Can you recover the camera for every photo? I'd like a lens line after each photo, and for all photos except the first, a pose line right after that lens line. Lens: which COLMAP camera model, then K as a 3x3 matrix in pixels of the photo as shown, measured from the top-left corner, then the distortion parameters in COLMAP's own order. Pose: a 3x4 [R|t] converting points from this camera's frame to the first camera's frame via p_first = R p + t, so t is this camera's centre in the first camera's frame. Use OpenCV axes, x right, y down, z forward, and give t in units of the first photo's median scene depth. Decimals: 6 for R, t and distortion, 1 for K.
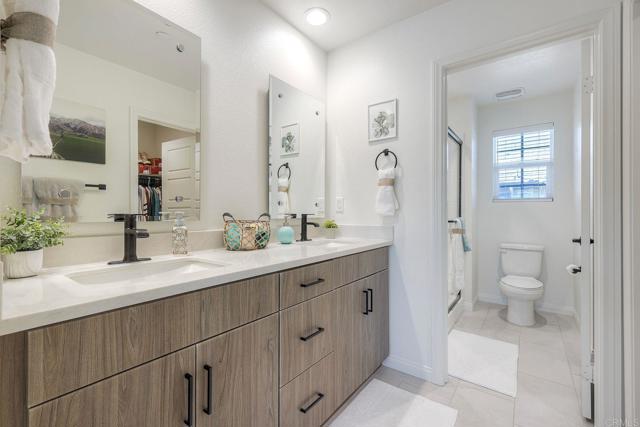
lens RADIAL K [[283.7, 0, 321.5], [0, 283.7, 215.2], [0, 0, 1]] dist [-0.002798, -0.000110]
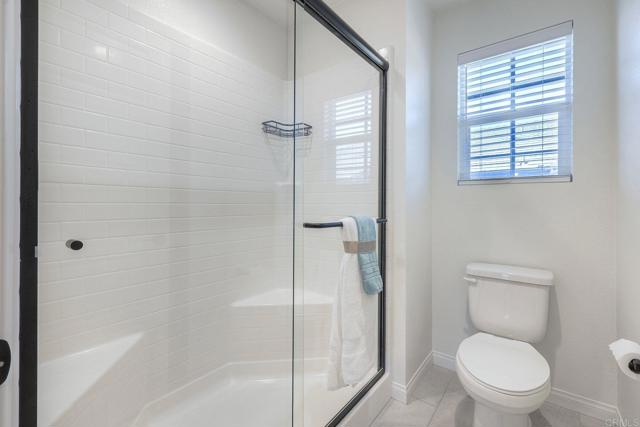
lens RADIAL K [[283.7, 0, 320.3], [0, 283.7, 210.3], [0, 0, 1]] dist [-0.002798, -0.000110]
pose [[0.999789, 0.001187, -0.020506, 0.367285], [-0.001214, 0.999998, -0.001289, 0.002057], [0.020504, 0.001314, 0.999789, 0.470074]]
